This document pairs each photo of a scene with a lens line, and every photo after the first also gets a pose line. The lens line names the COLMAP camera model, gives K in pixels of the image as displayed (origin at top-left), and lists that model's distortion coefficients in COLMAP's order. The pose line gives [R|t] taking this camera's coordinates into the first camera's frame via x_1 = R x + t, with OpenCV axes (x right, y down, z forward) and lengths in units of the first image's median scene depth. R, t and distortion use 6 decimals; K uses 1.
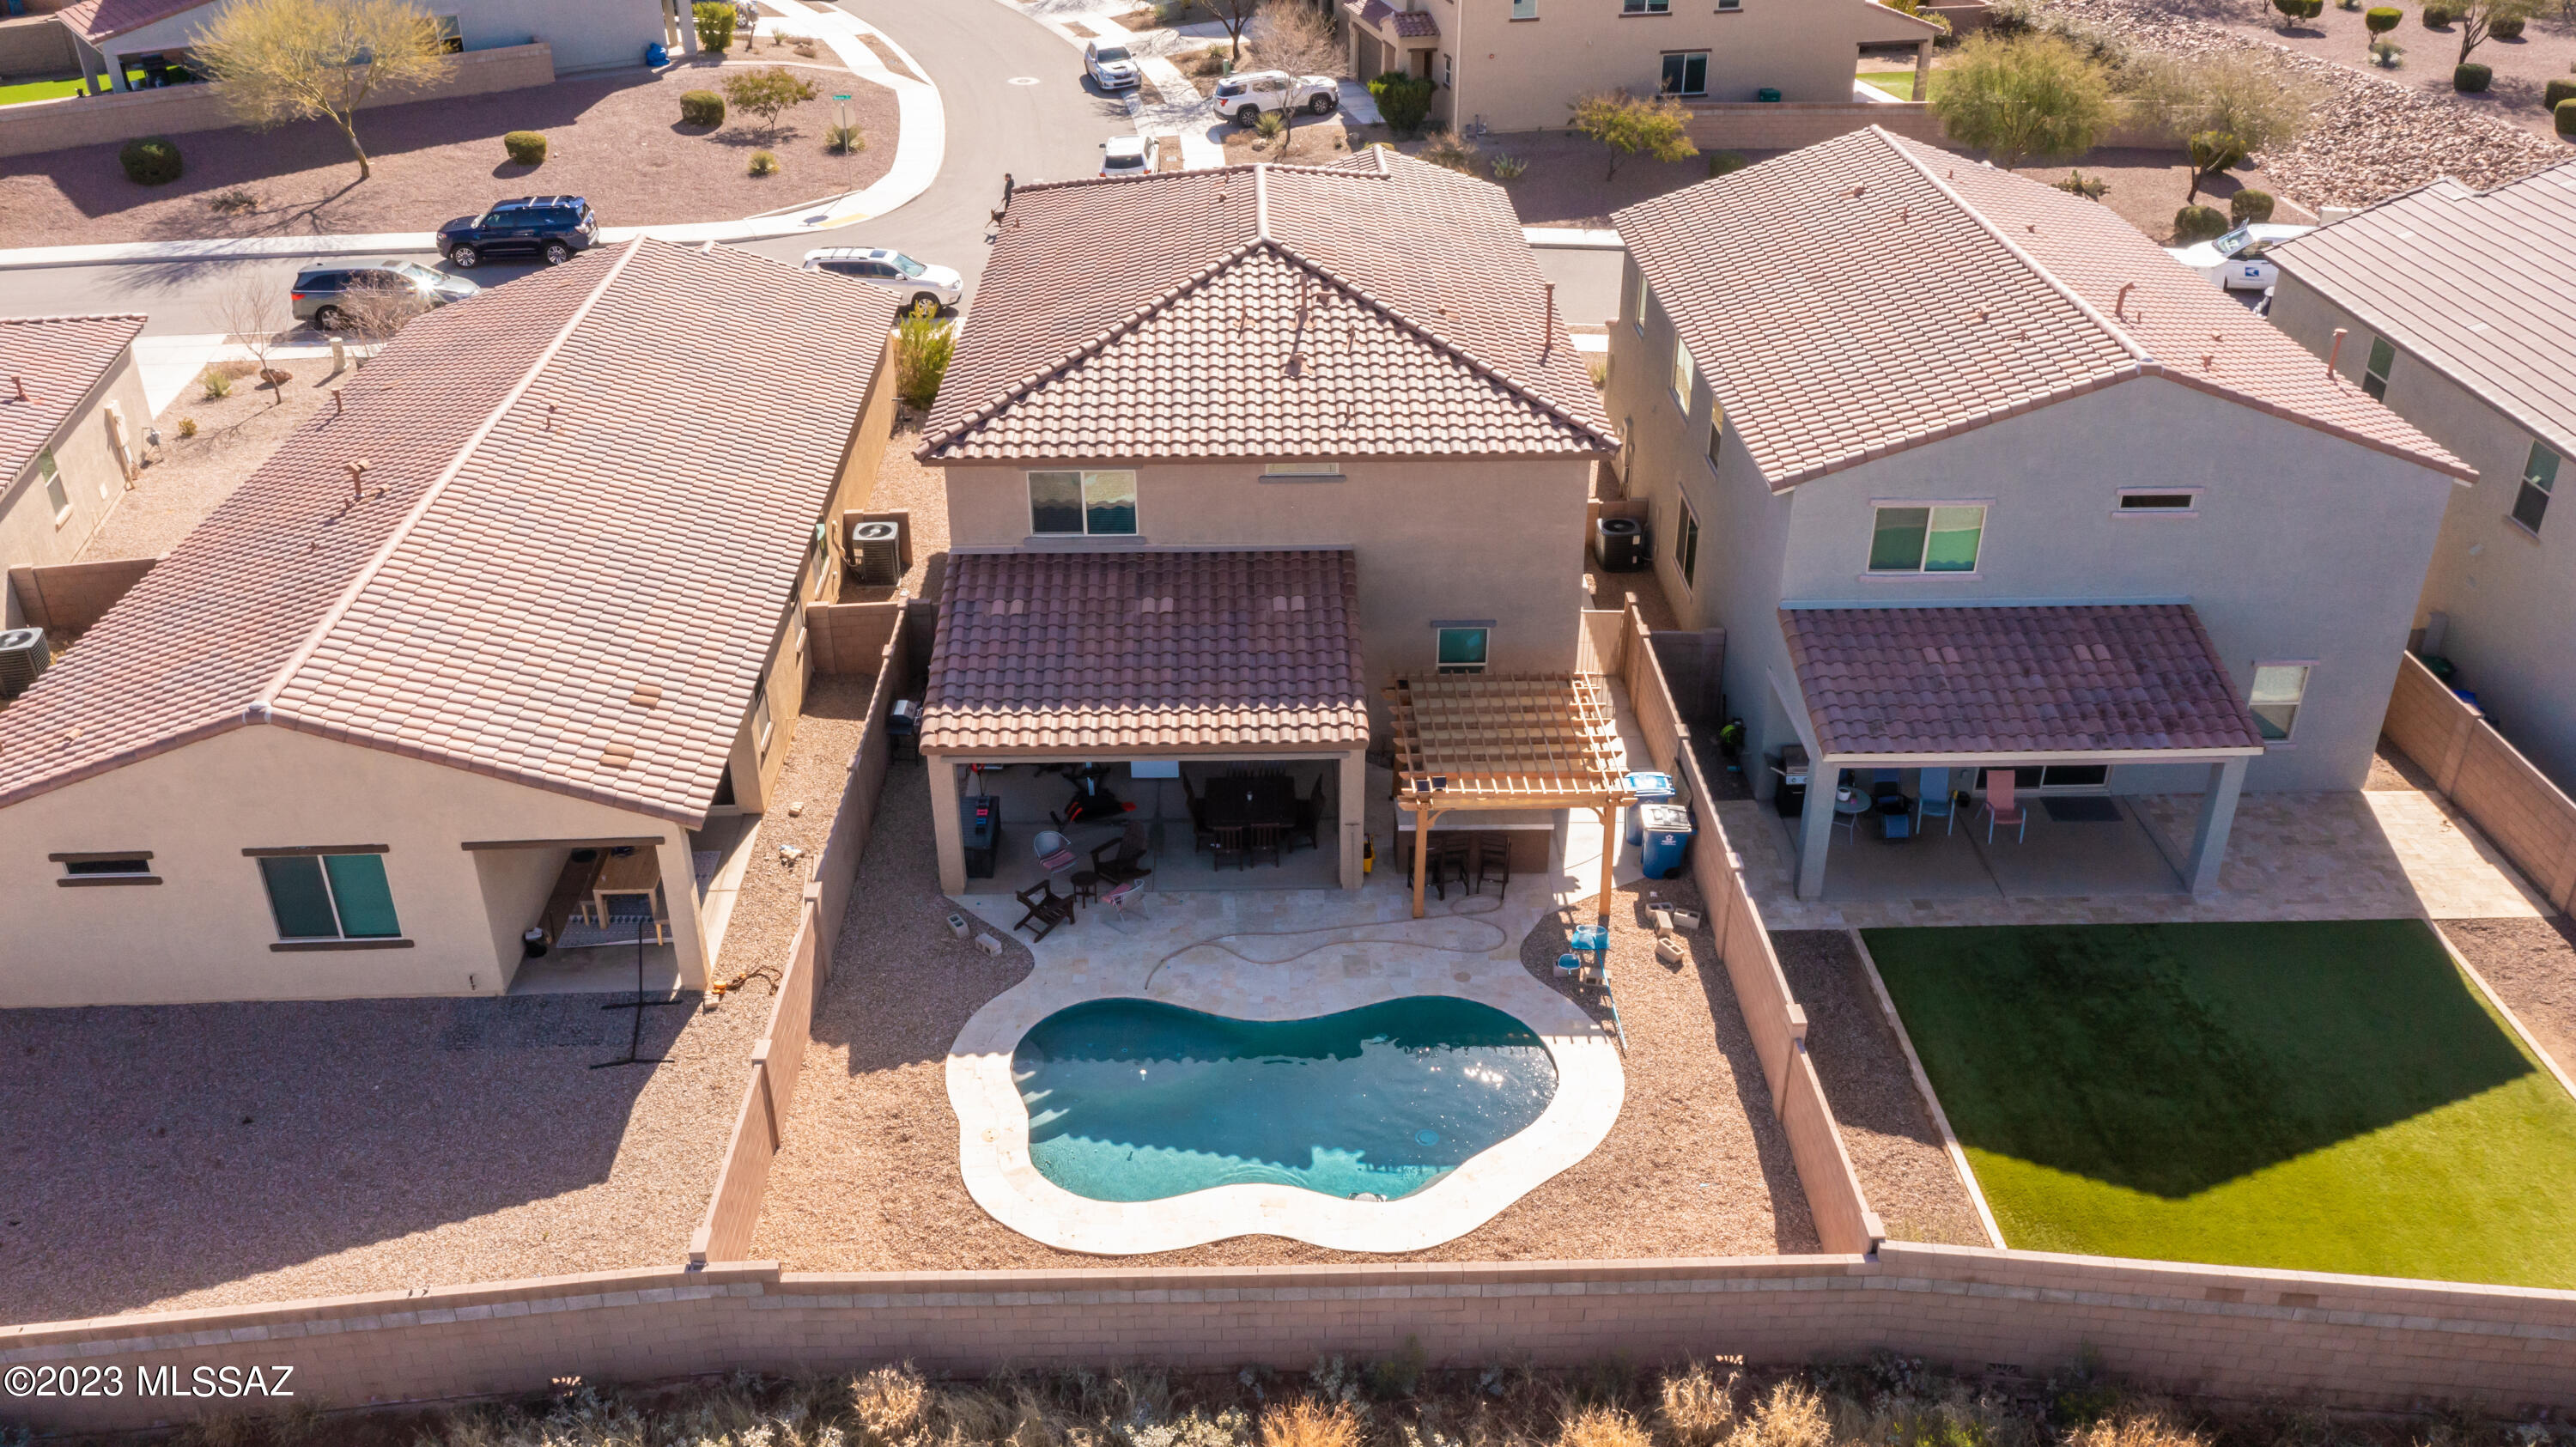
lens RADIAL K [[1967.6, 0, 1313.0], [0, 1967.6, 841.5], [0, 0, 1]] dist [0.006775, 0.002904]
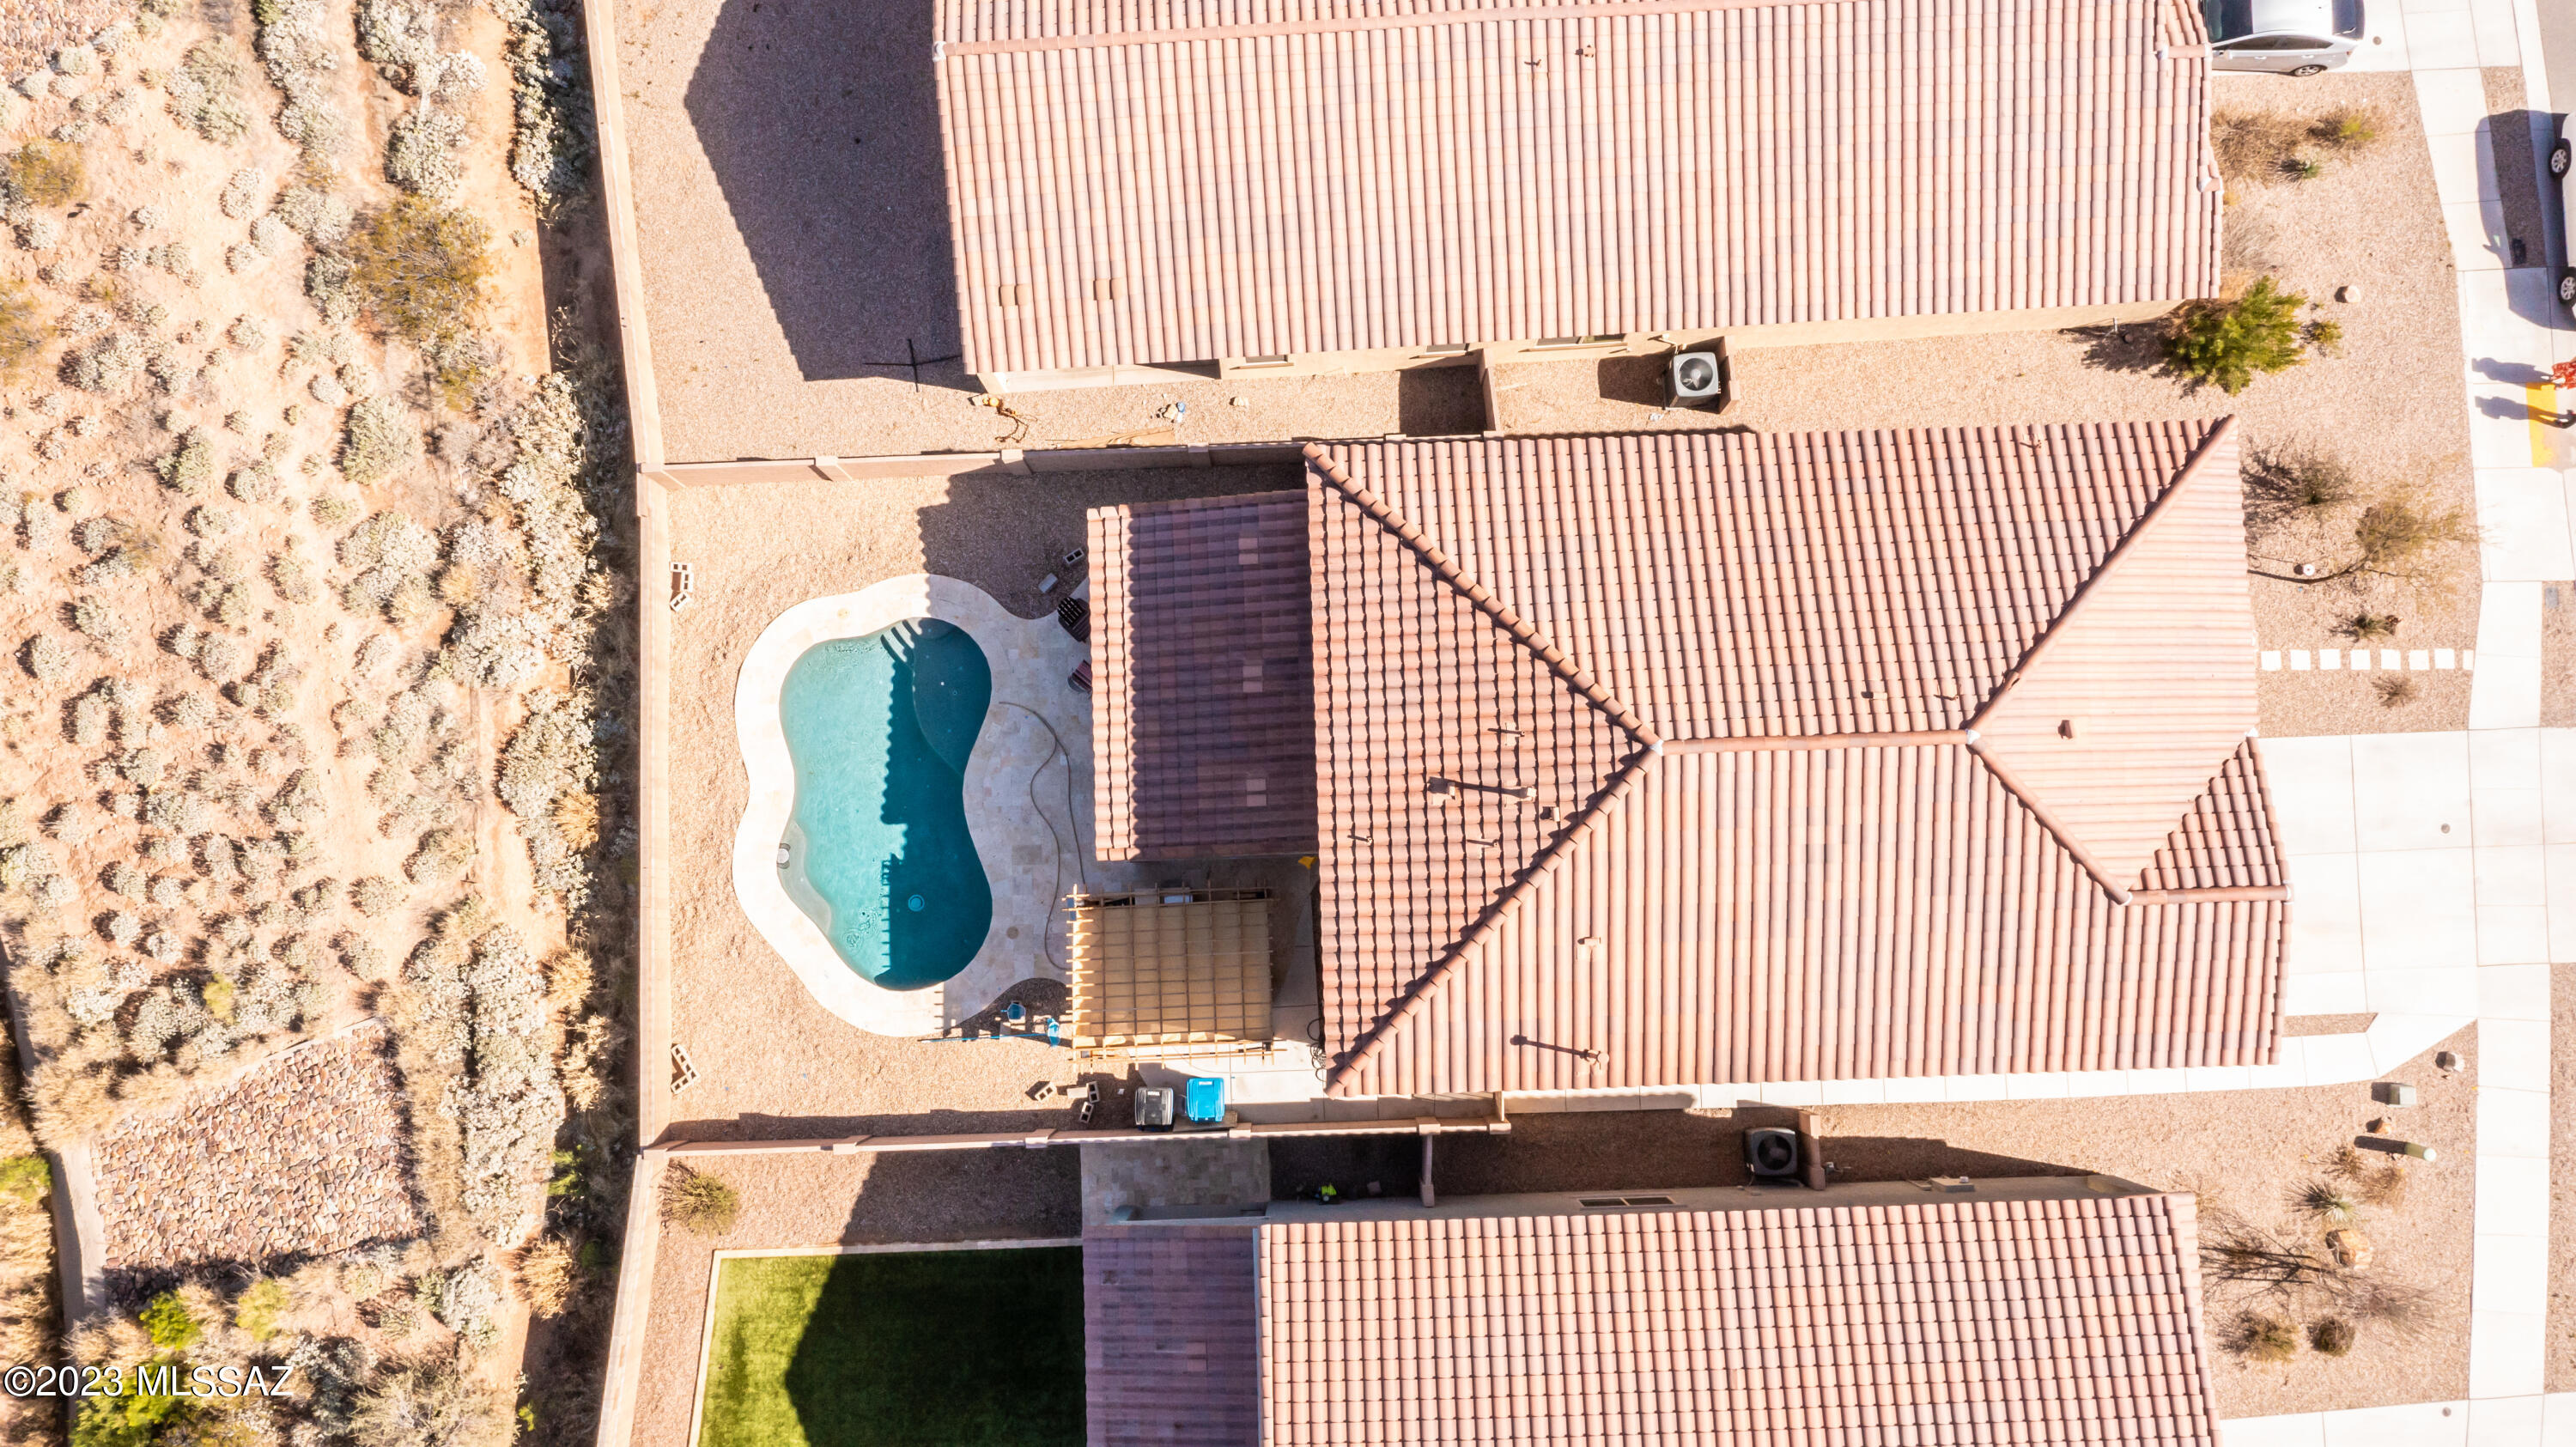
lens RADIAL K [[1862.4, 0, 1278.6], [0, 1862.4, 771.4], [0, 0, 1]] dist [0.011469, -0.000014]
pose [[-0.003699, 0.997093, -0.076109, 0.061130], [-0.524164, 0.062882, 0.849293, -1.109516], [0.851609, 0.043035, 0.522407, 0.469335]]
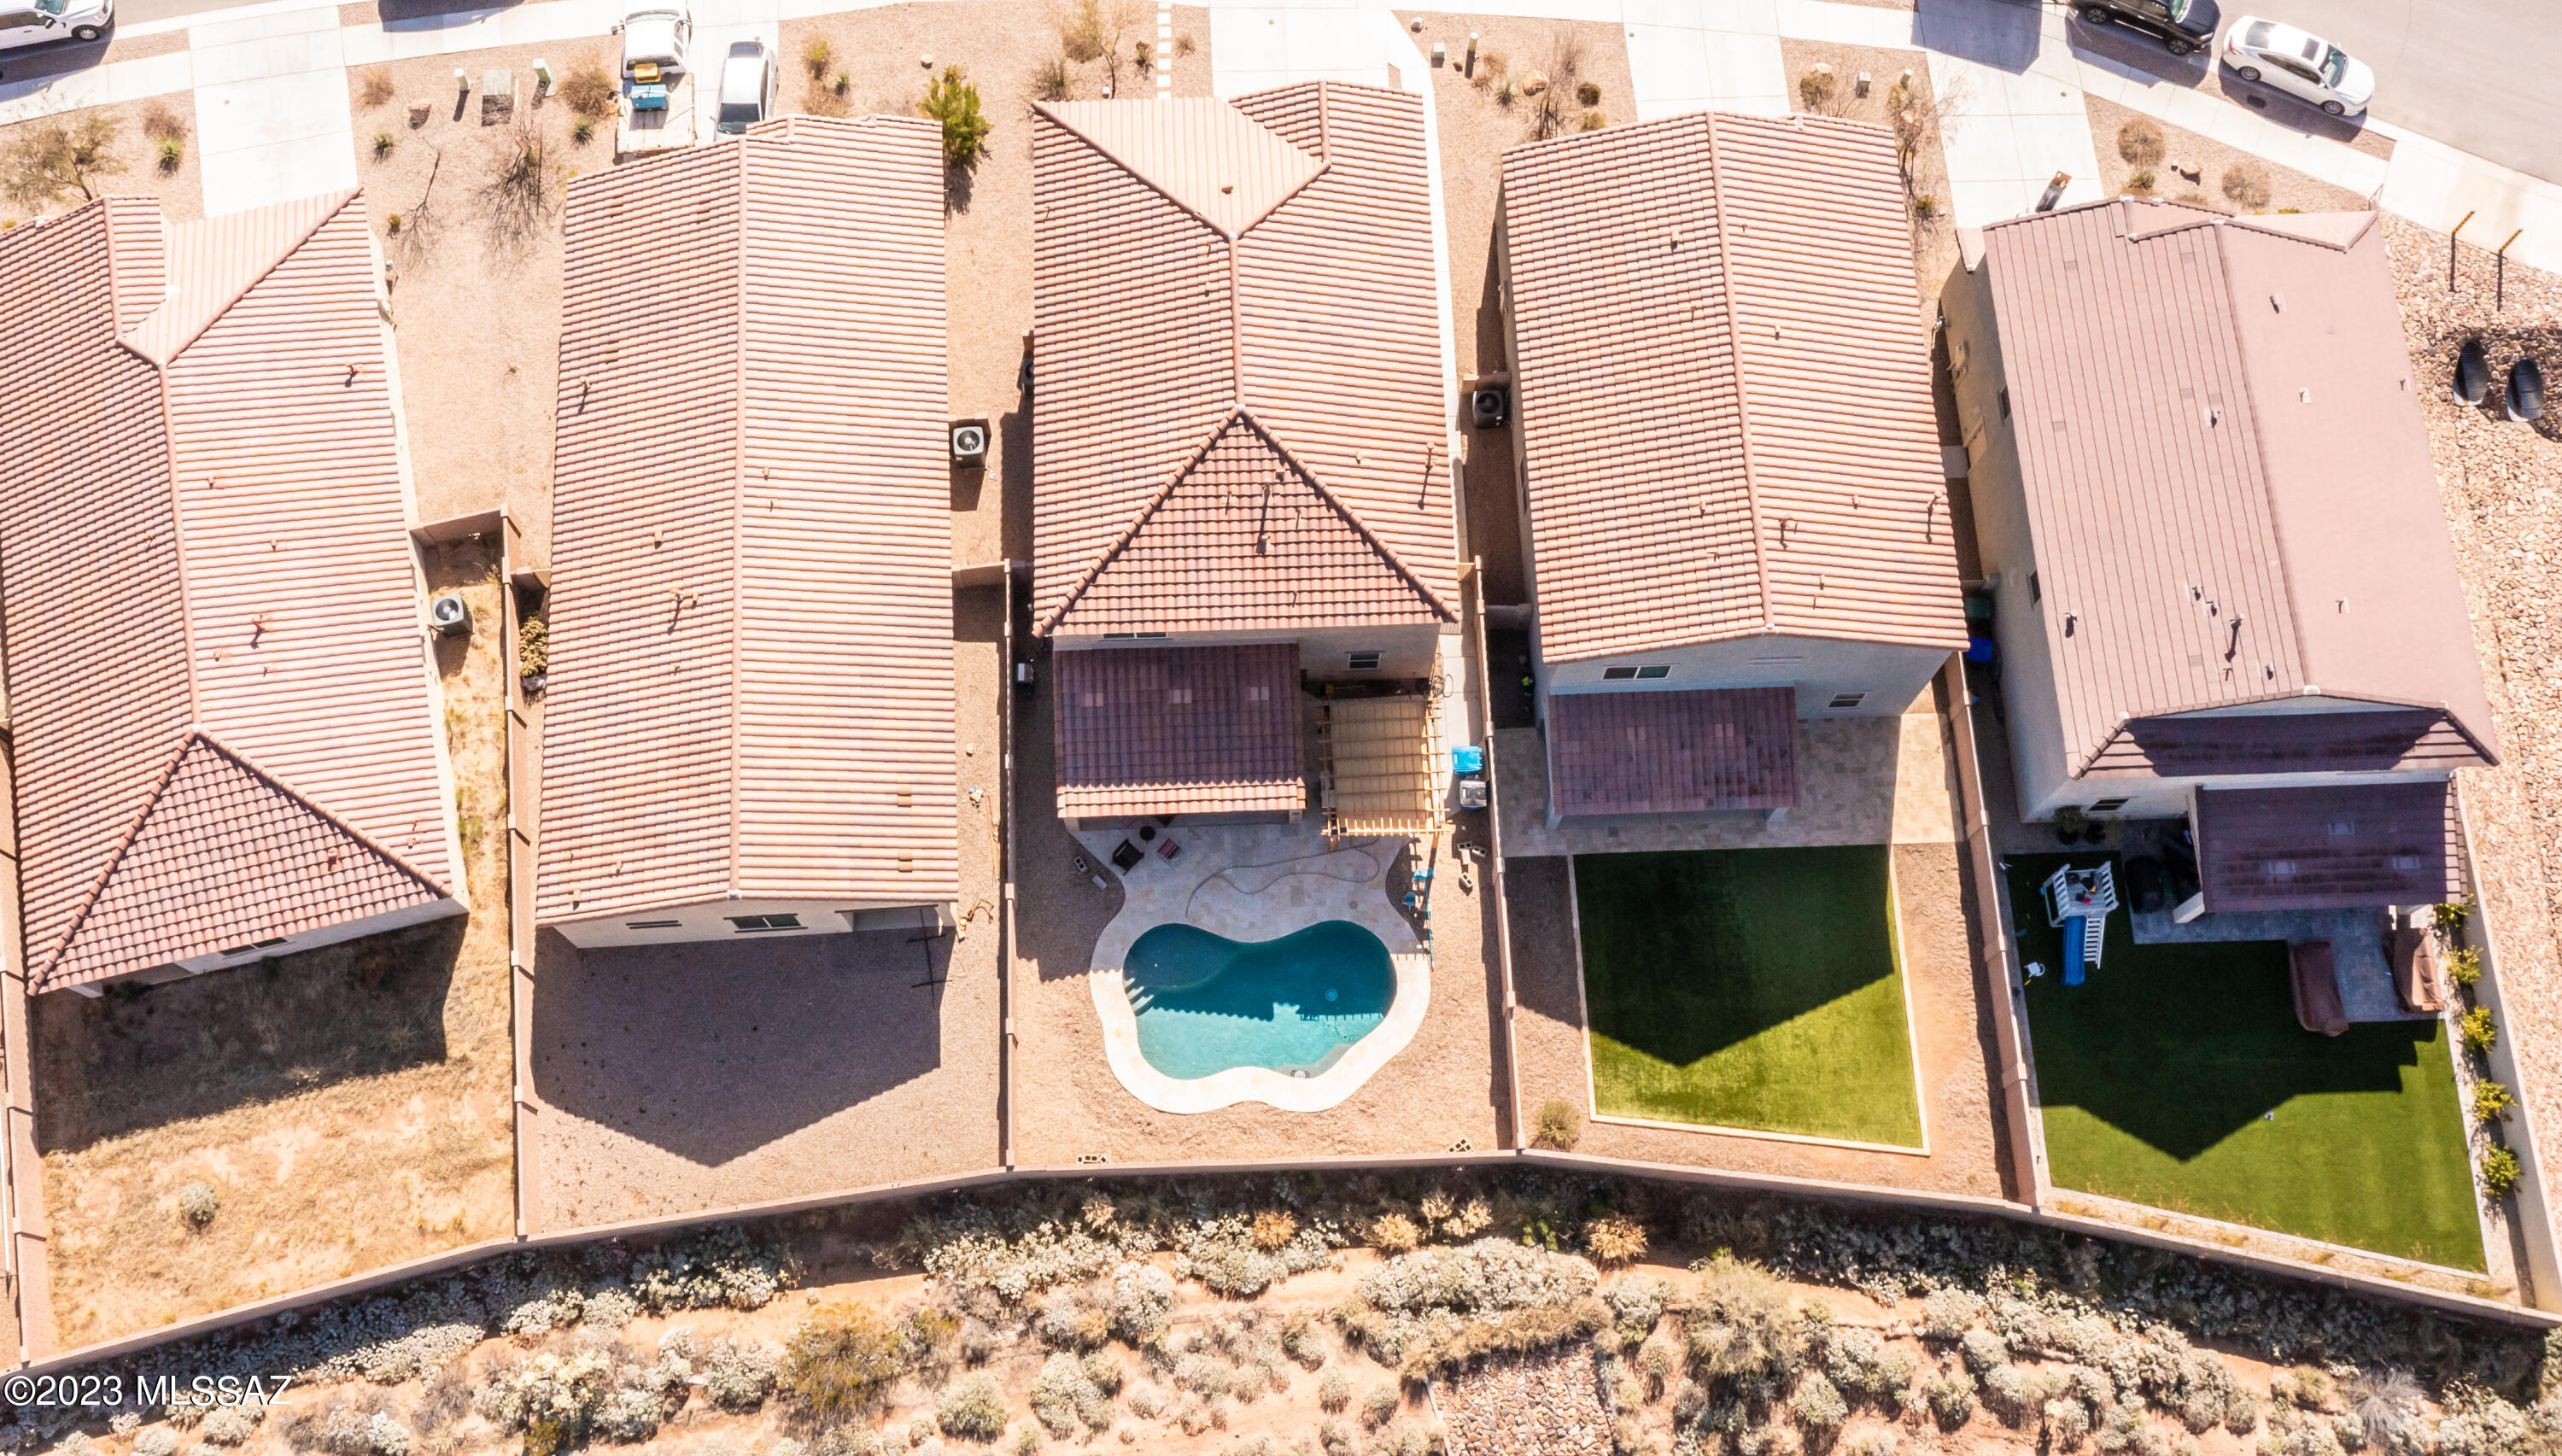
lens RADIAL K [[2182.9, 0, 1281.0], [0, 2182.9, 728.0], [0, 0, 1]] dist [0.063595, 0.002198]
pose [[0.999967, -0.002294, 0.007782, -0.009117], [-0.003248, 0.765799, 0.643071, -1.382120], [-0.007435, -0.643075, 0.765767, -0.485039]]
